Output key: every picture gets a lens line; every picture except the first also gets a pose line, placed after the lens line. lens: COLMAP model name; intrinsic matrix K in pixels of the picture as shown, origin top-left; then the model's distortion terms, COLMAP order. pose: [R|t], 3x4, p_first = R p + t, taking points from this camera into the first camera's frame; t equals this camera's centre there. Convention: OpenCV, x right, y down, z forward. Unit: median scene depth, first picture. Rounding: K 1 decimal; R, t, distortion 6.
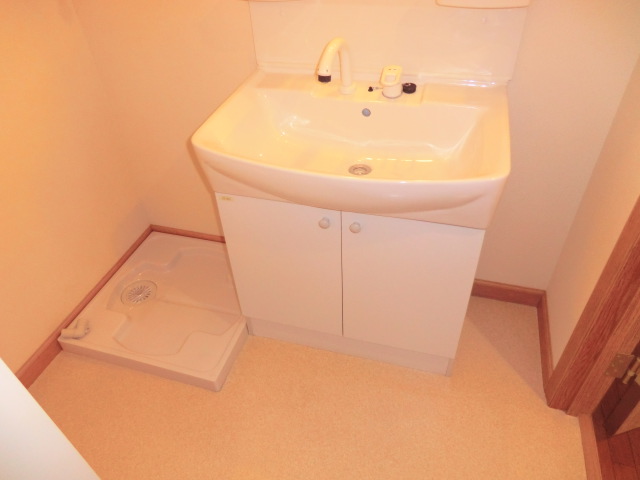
lens RADIAL K [[455.2, 0, 320.0], [0, 455.2, 240.0], [0, 0, 1]] dist [0.037466, 0.000203]
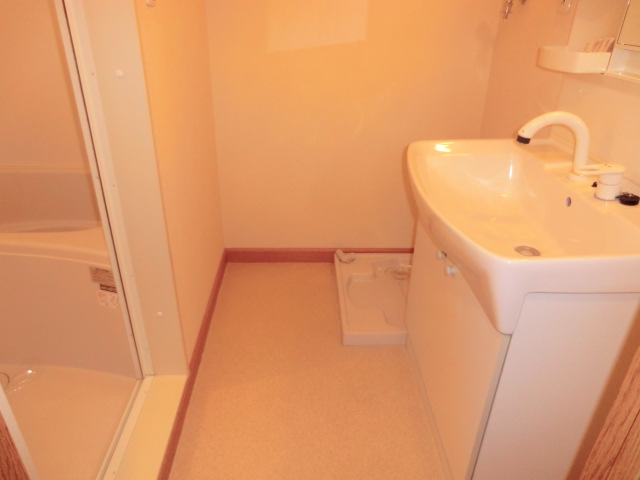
lens RADIAL K [[459.9, 0, 320.0], [0, 459.9, 240.0], [0, 0, 1]] dist [-0.094544, 0.107732]
pose [[0.324091, 0.489554, -0.809507, 0.697283], [-0.635453, 0.746564, 0.197081, -0.086461], [0.700831, 0.450531, 0.553044, 0.204929]]
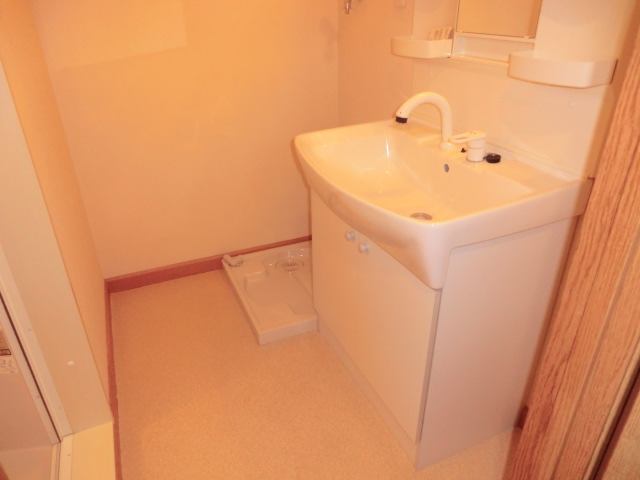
lens RADIAL K [[459.9, 0, 320.0], [0, 459.9, 240.0], [0, 0, 1]] dist [-0.094544, 0.107732]
pose [[0.653915, 0.390828, -0.647803, 0.648375], [-0.504092, 0.863565, 0.012152, -0.005261], [0.564170, 0.318606, 0.761711, 0.105186]]
